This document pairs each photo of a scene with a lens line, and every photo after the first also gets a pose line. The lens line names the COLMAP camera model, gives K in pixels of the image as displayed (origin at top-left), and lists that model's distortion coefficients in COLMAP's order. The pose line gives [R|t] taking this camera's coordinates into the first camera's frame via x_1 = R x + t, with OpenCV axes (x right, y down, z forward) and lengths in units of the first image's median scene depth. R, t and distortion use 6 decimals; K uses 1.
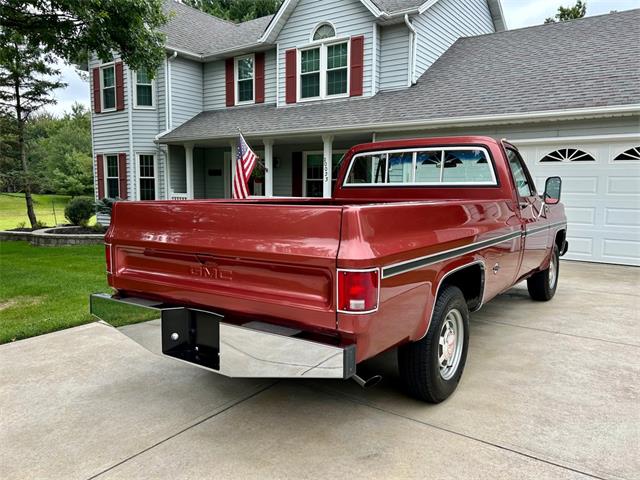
lens RADIAL K [[481.5, 0, 322.6], [0, 481.5, 238.2], [0, 0, 1]] dist [0.043960, -0.042646]
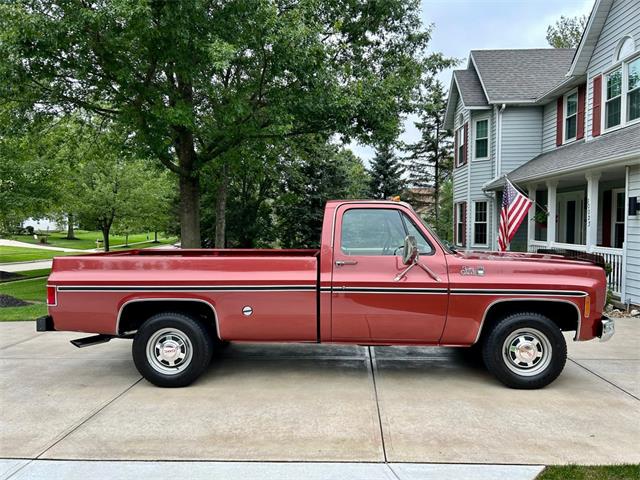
lens RADIAL K [[481.5, 0, 320.4], [0, 481.5, 243.5], [0, 0, 1]] dist [0.043960, -0.042646]
pose [[0.548040, 0.024074, -0.836105, 0.427900], [-0.079524, 0.996558, -0.023431, -0.028489], [0.832663, 0.079332, 0.548068, 0.129434]]
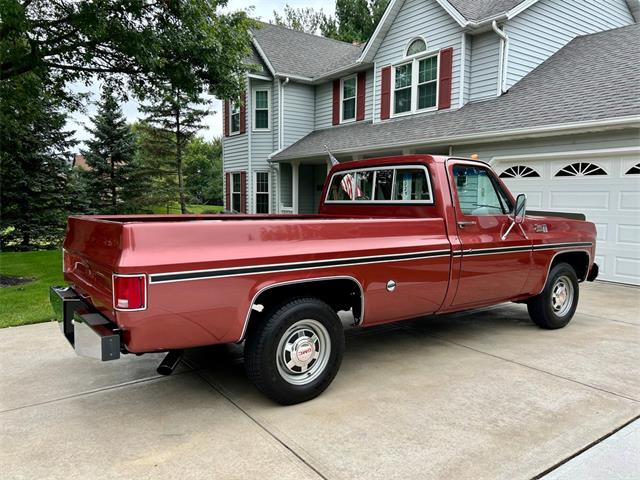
lens RADIAL K [[481.5, 0, 321.7], [0, 481.5, 244.3], [0, 0, 1]] dist [0.043960, -0.042646]
pose [[0.946444, 0.031677, -0.321311, 0.153718], [-0.036126, 0.999316, -0.007892, -0.003487], [0.320842, 0.019077, 0.946941, -0.002218]]
